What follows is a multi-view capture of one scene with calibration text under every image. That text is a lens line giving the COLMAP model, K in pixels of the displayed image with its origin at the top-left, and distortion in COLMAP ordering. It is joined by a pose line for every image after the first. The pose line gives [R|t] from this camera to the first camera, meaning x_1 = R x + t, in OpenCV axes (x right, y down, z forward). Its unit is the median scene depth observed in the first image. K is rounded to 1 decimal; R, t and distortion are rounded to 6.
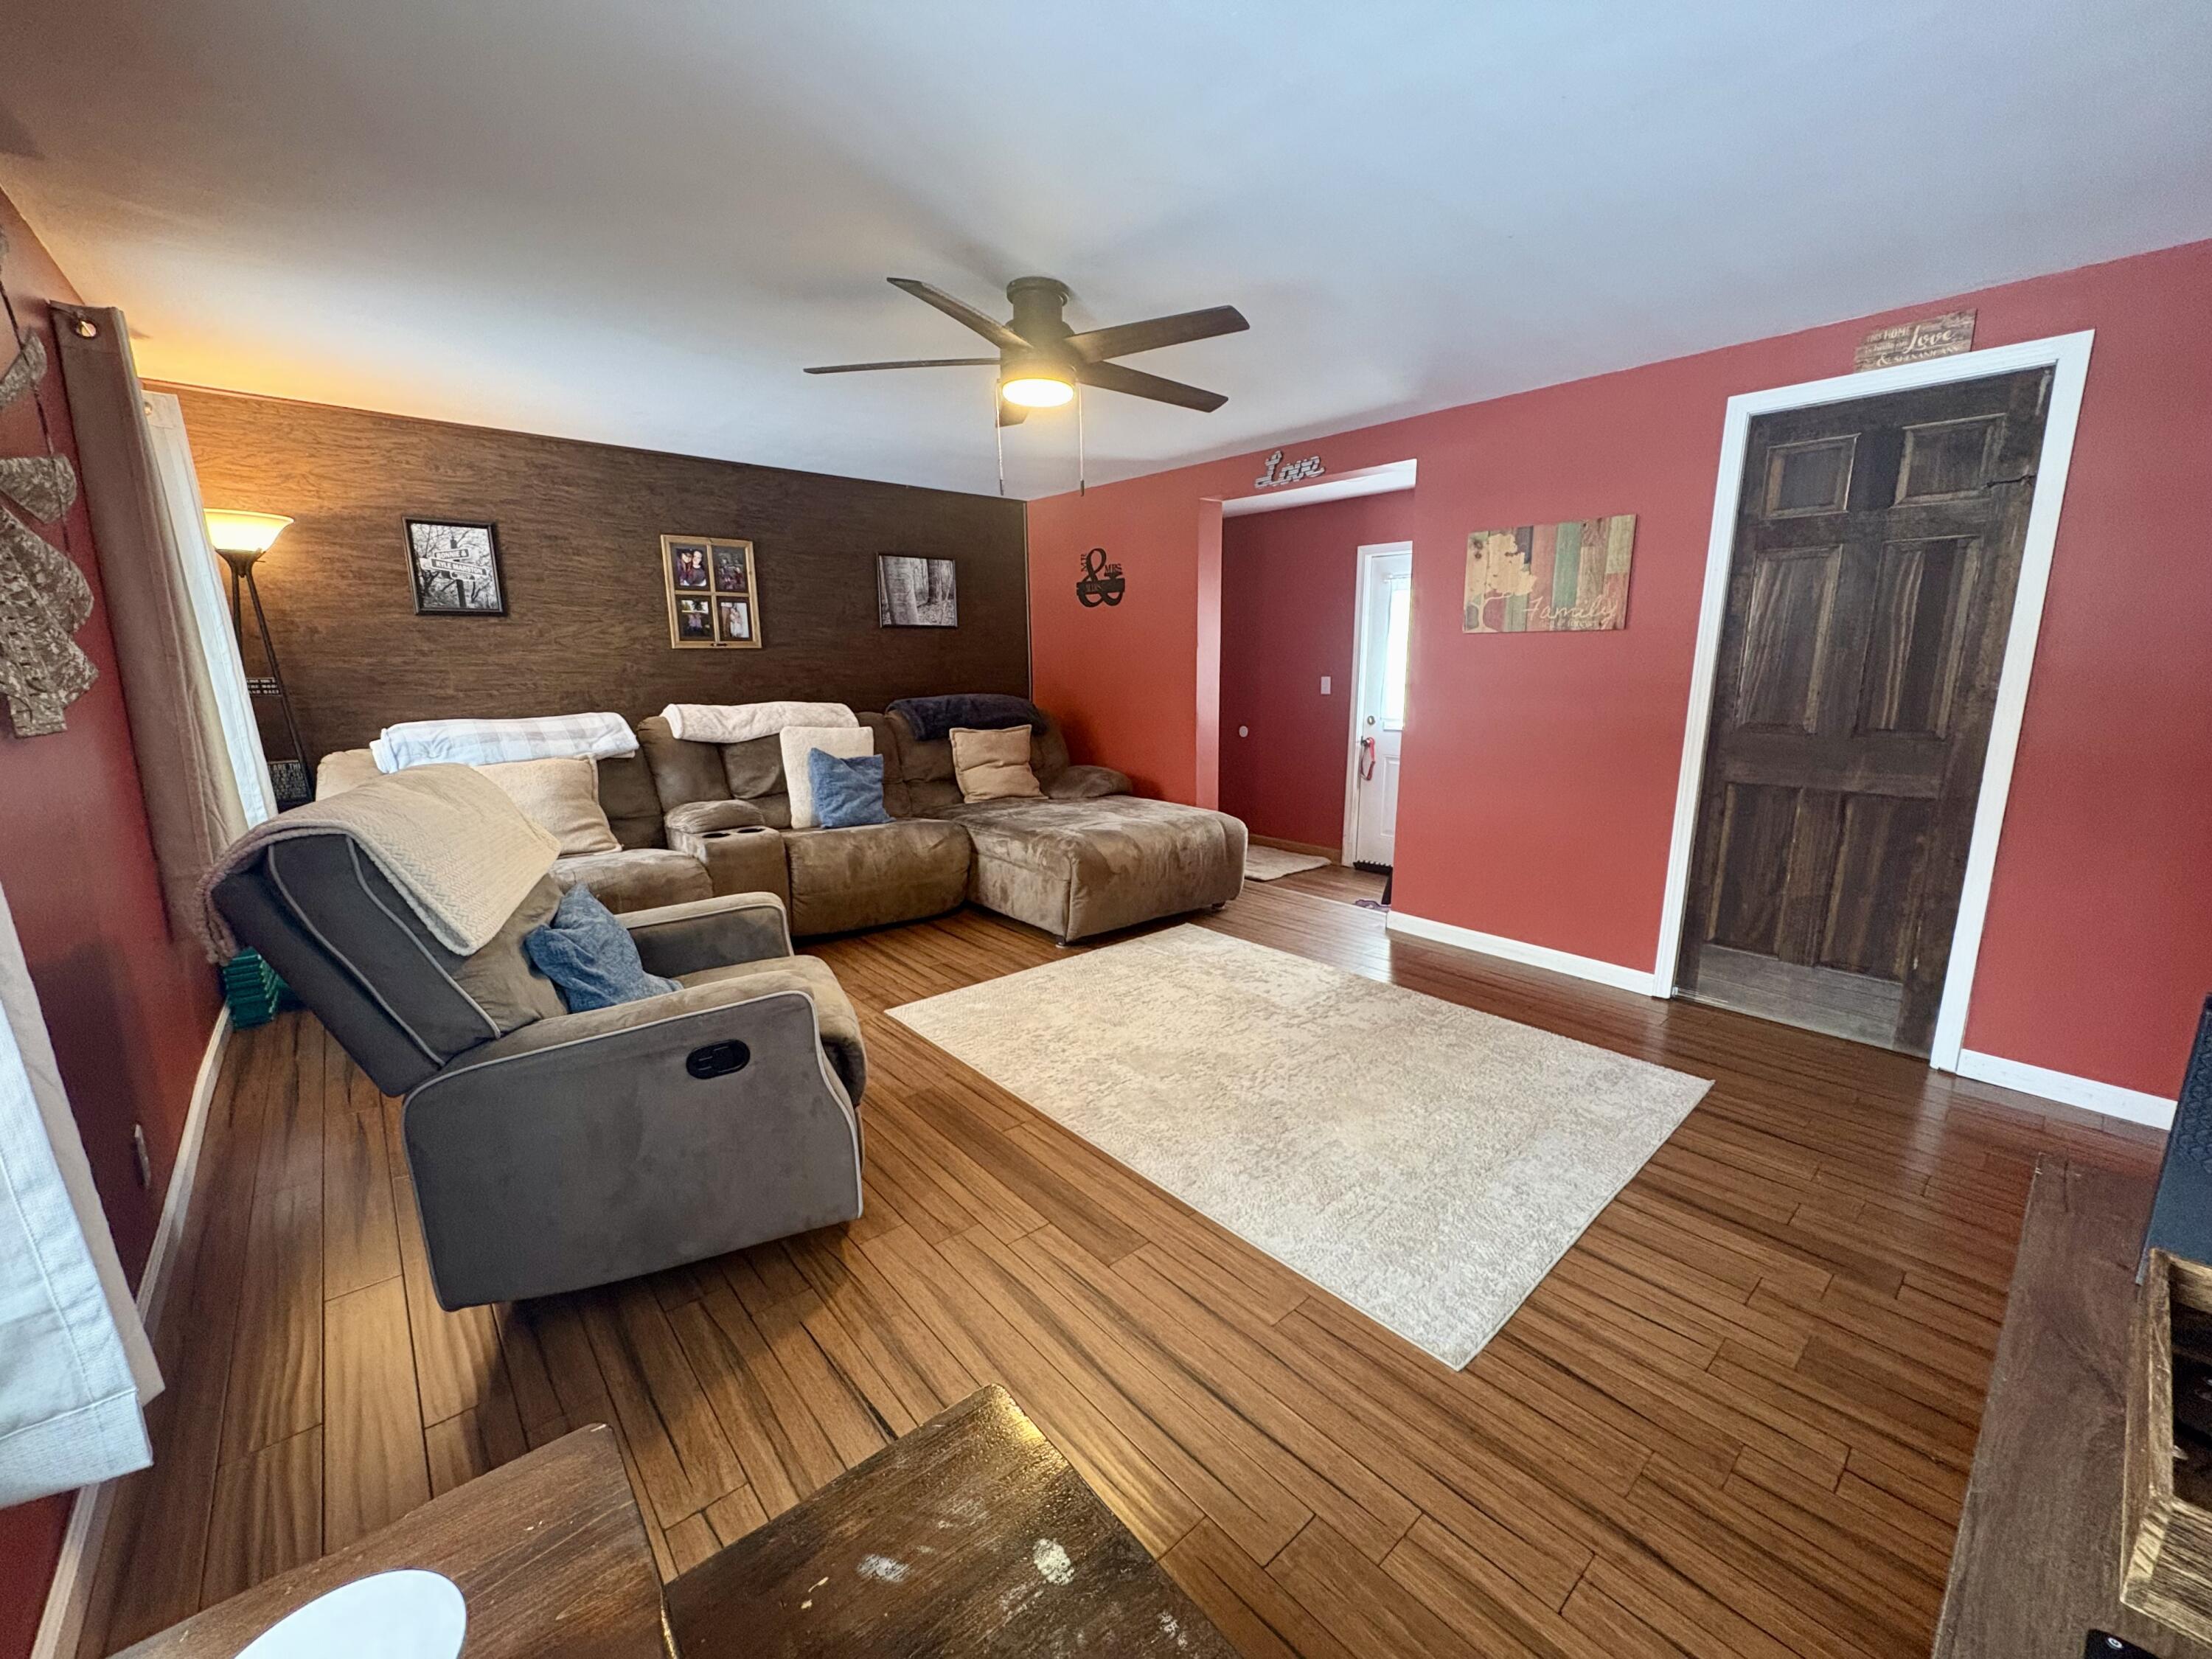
lens RADIAL K [[880.6, 0, 1107.0], [0, 880.6, 828.4], [0, 0, 1]] dist [-0.000777, 0.000463]
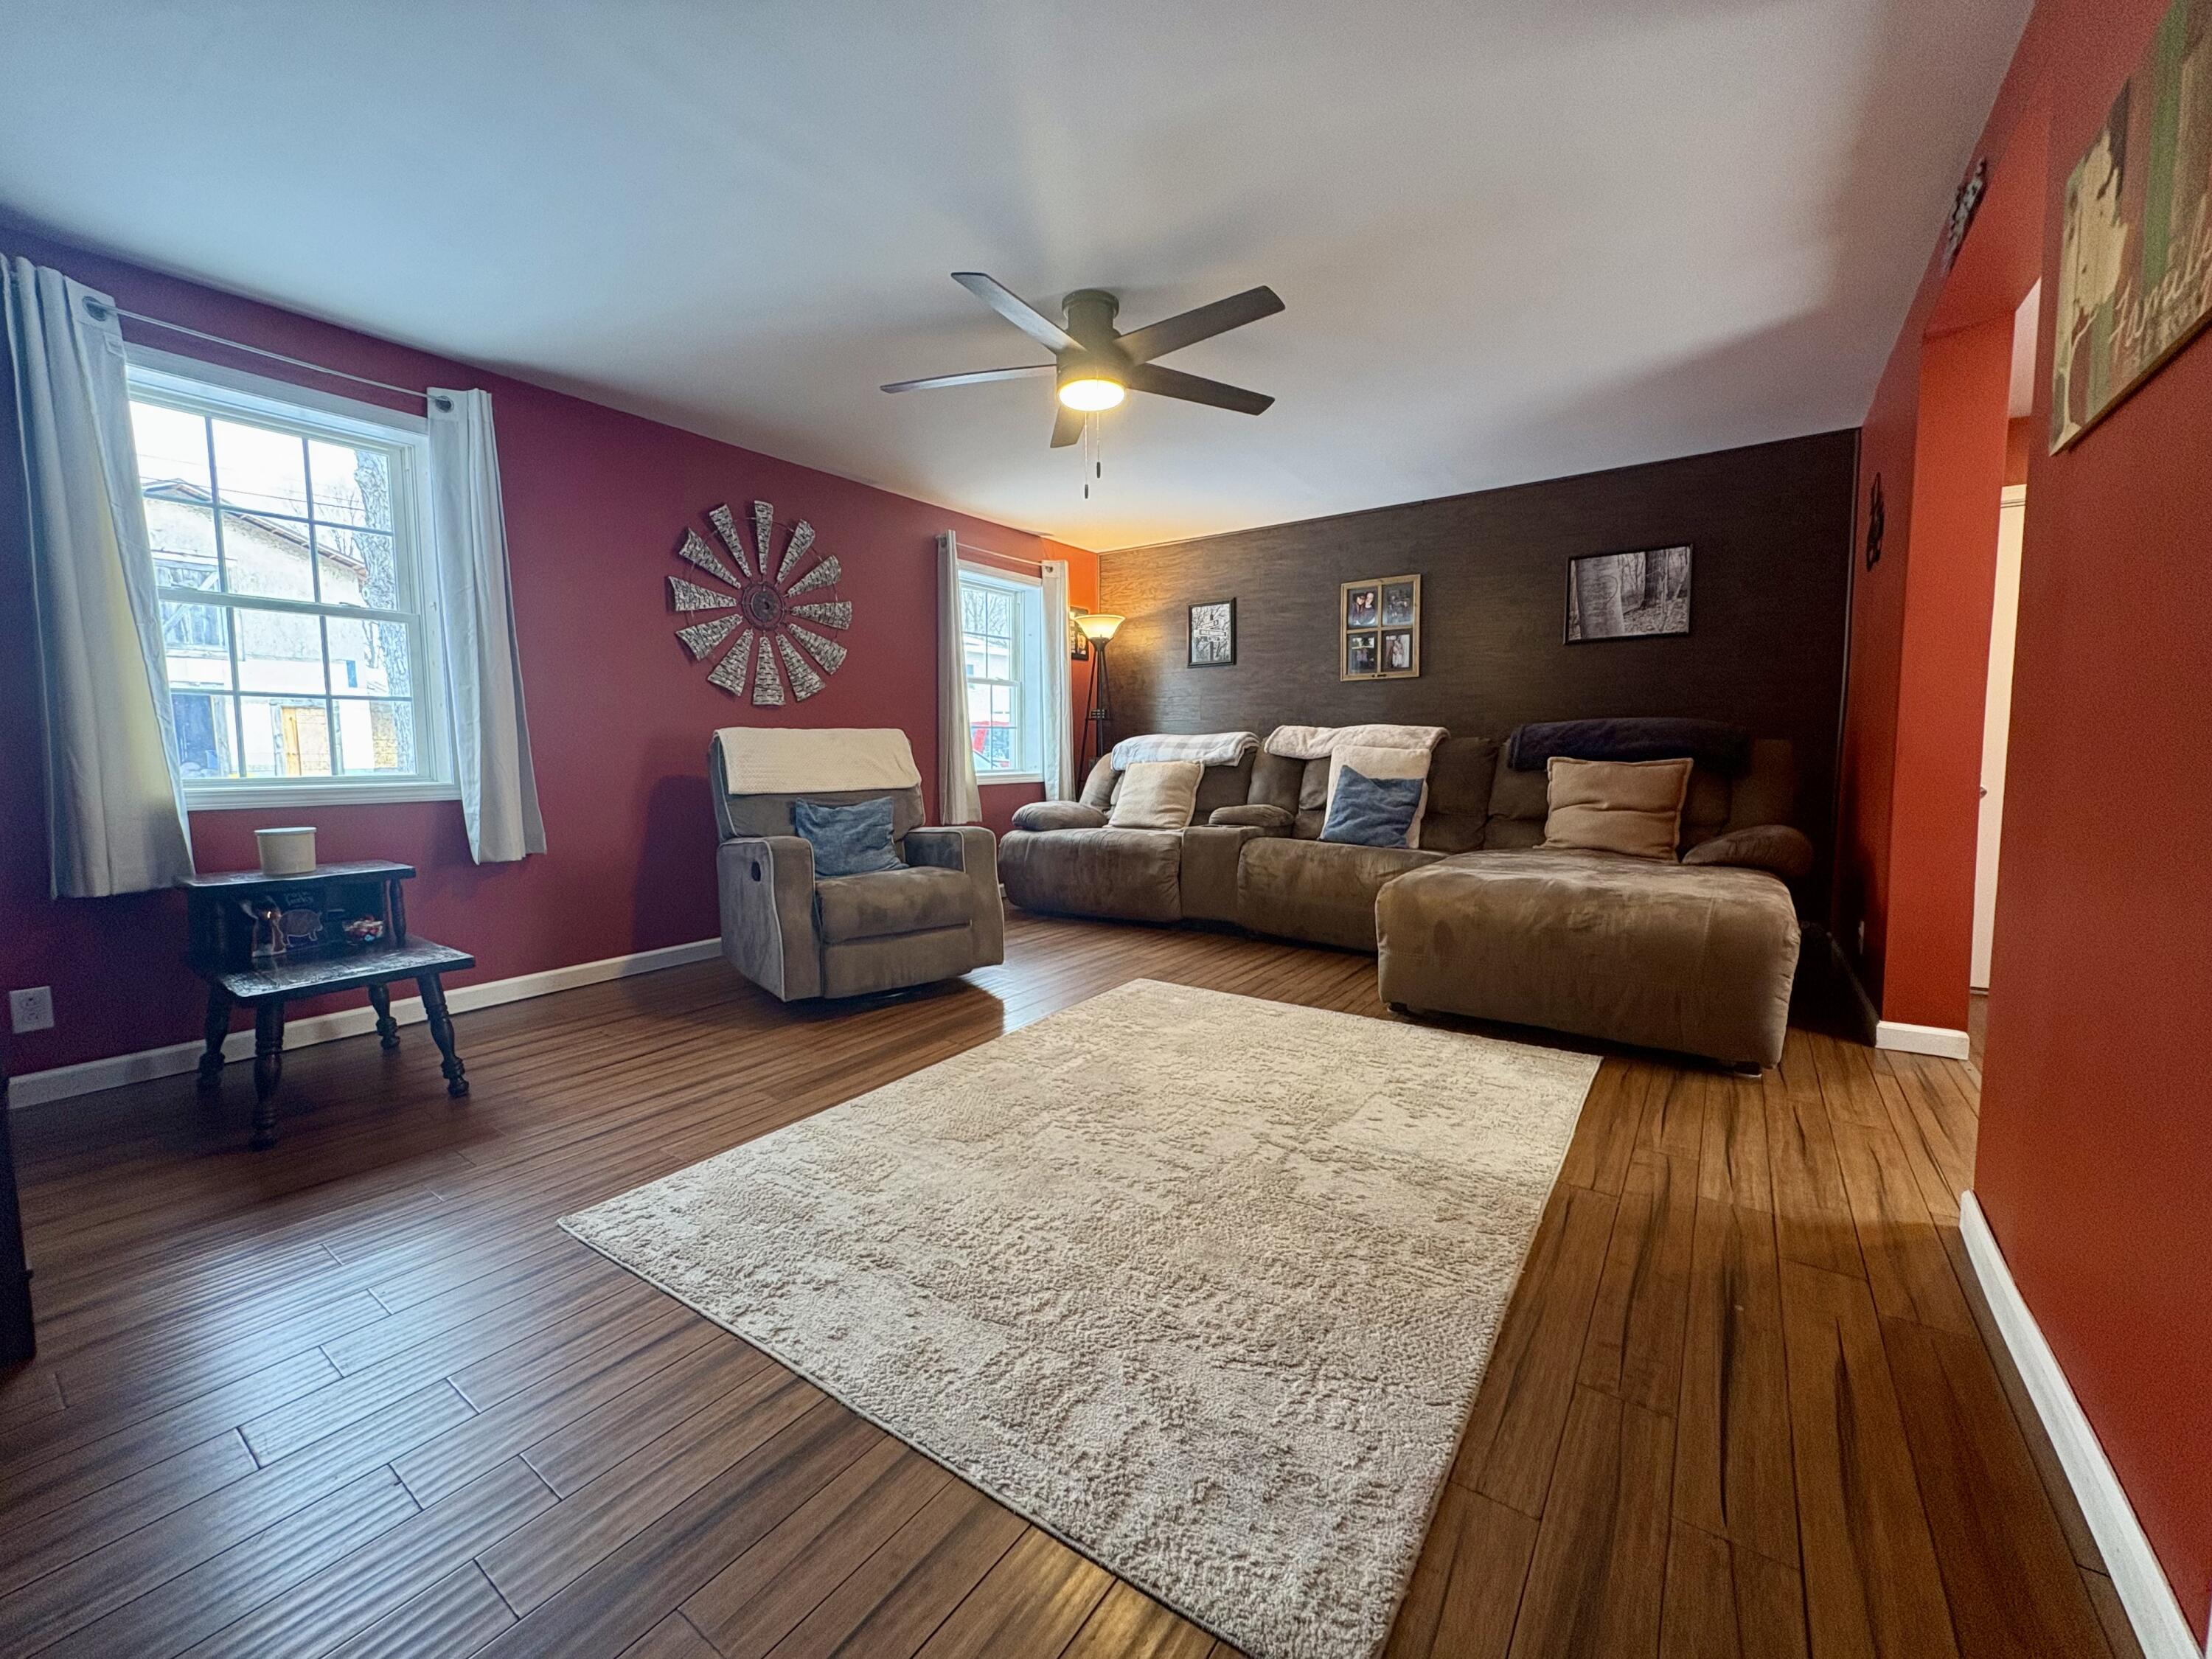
lens RADIAL K [[880.6, 0, 1107.0], [0, 880.6, 828.4], [0, 0, 1]] dist [-0.000777, 0.000463]
pose [[0.235107, 0.088825, -0.967902, 0.992968], [-0.176891, 0.983096, 0.047252, -0.030003], [0.955738, 0.160104, 0.246845, 0.814048]]
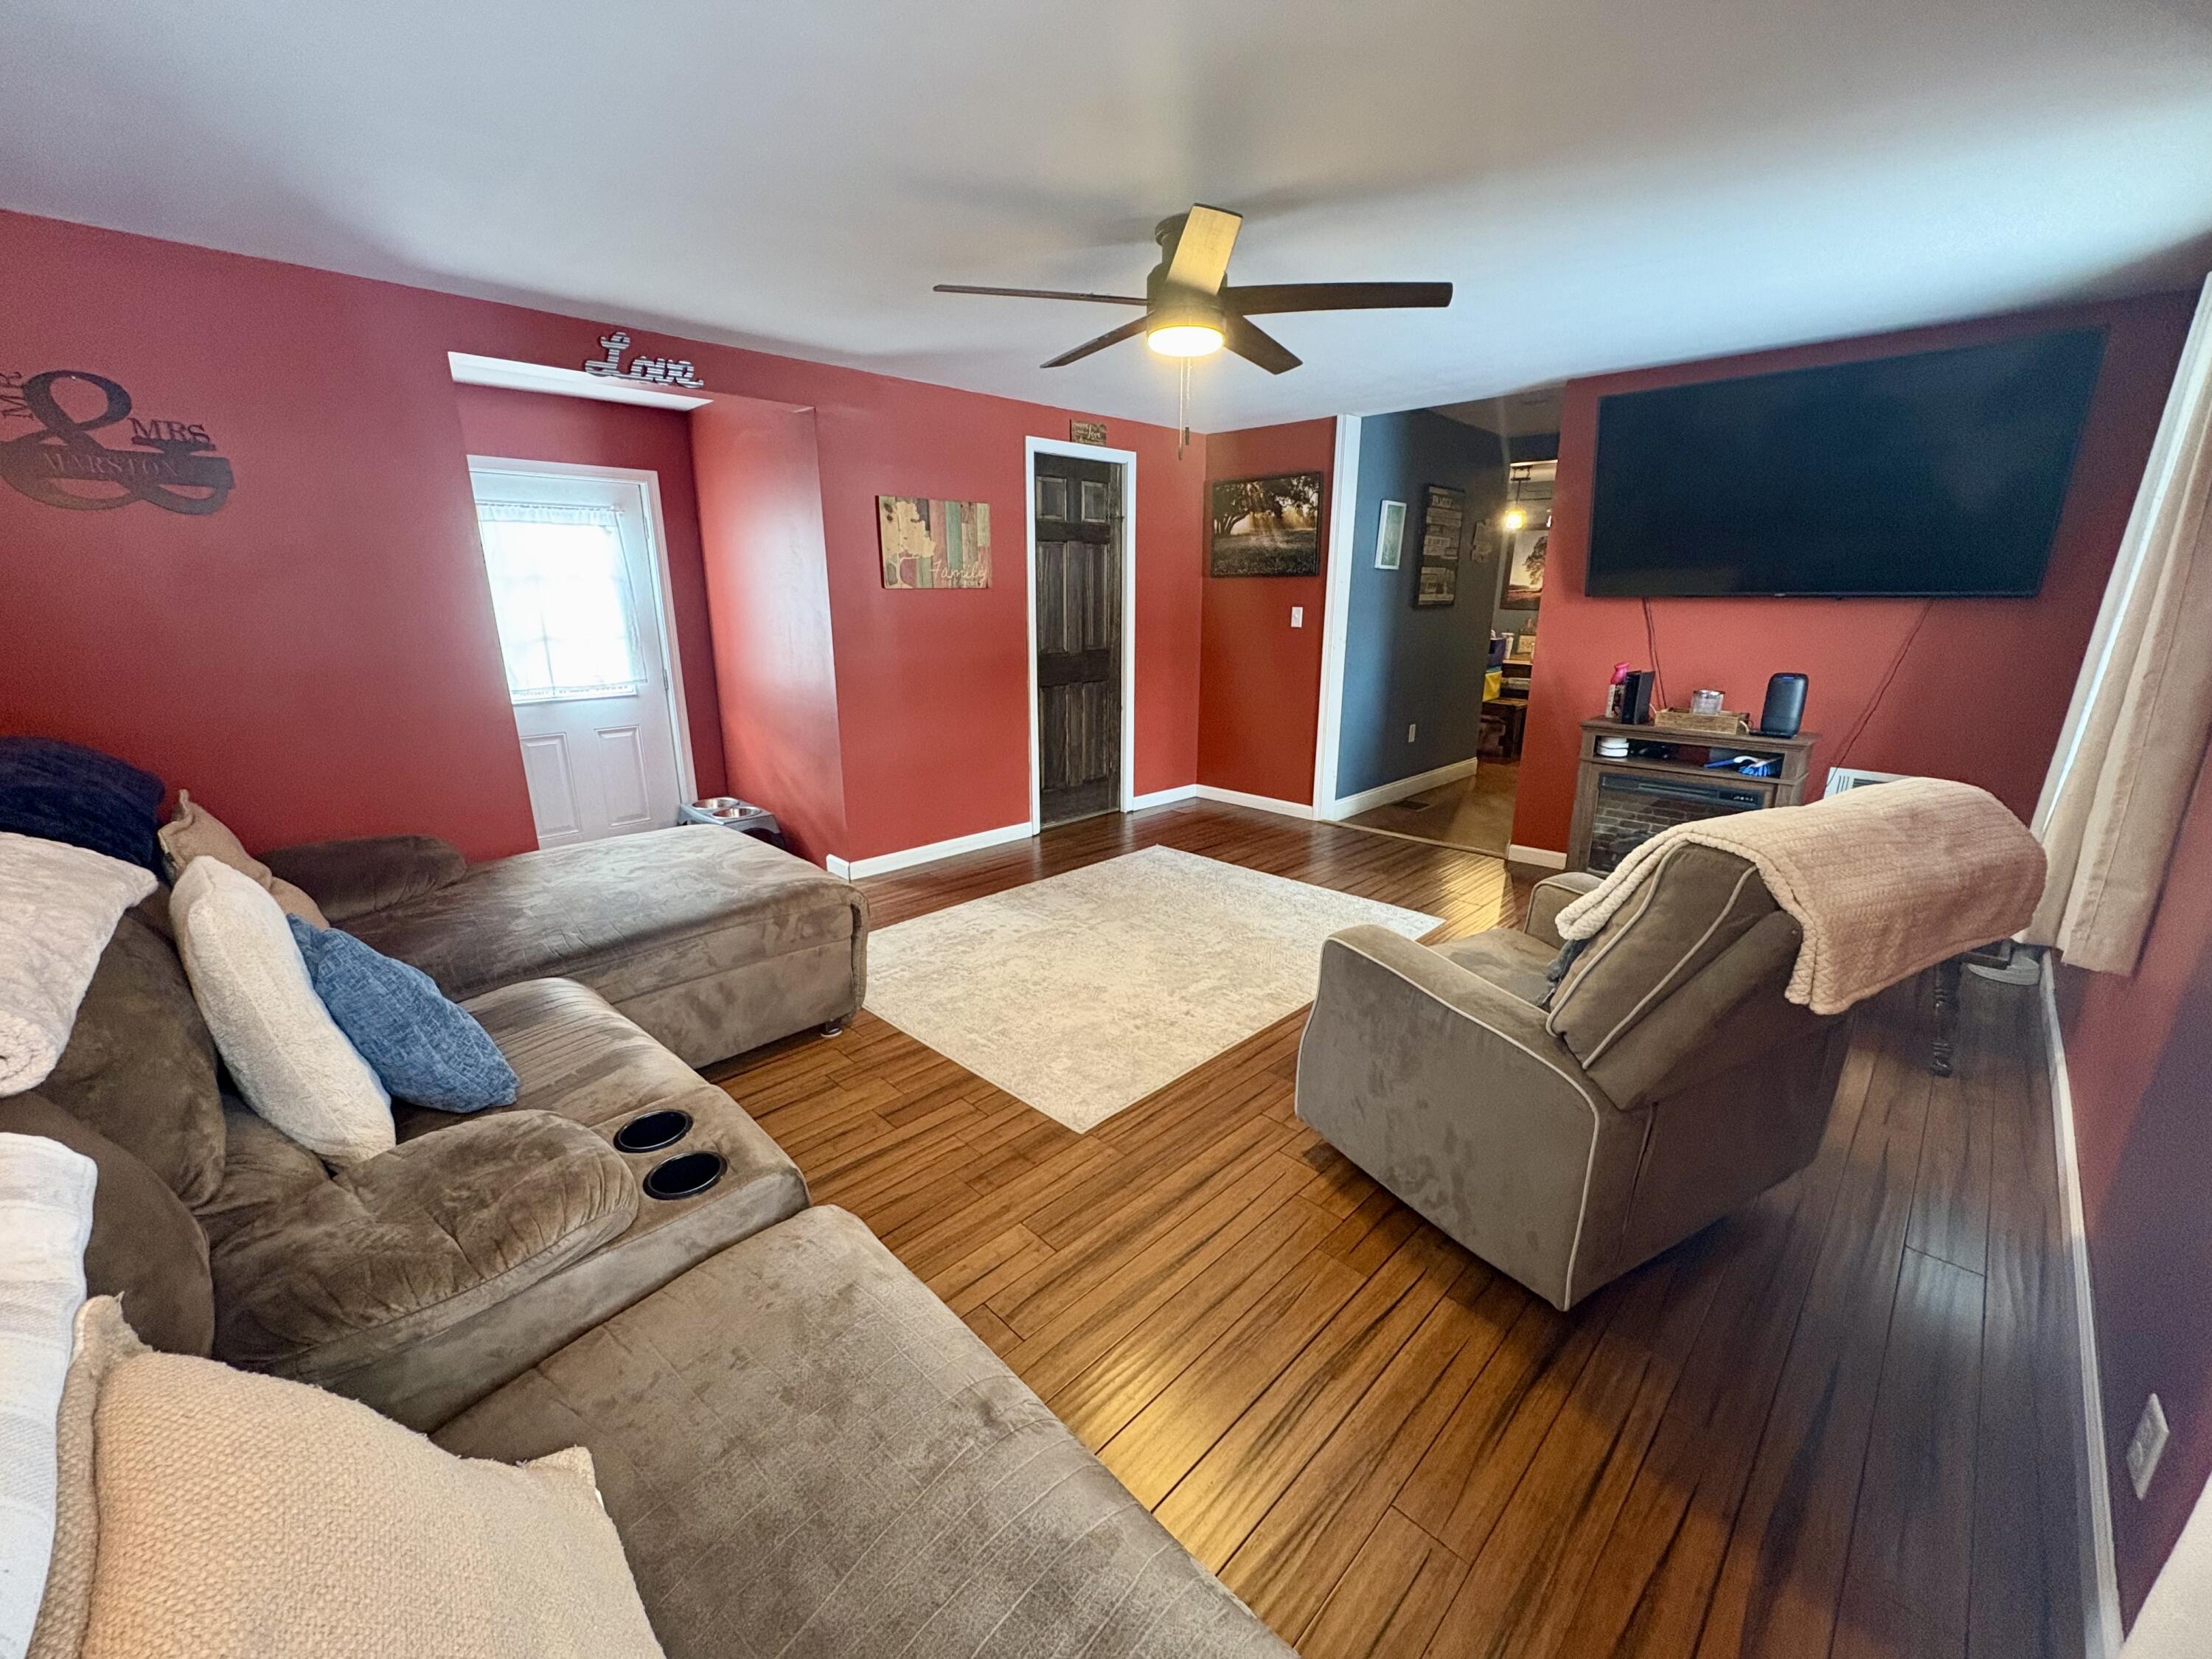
lens RADIAL K [[873.6, 0, 1103.0], [0, 873.6, 829.0], [0, 0, 1]] dist [0.000660, 0.000348]
pose [[-0.059232, -0.262739, 0.963047, -1.079030], [0.193589, 0.943403, 0.269286, -0.261259], [-0.979293, 0.202385, -0.005016, 1.164569]]
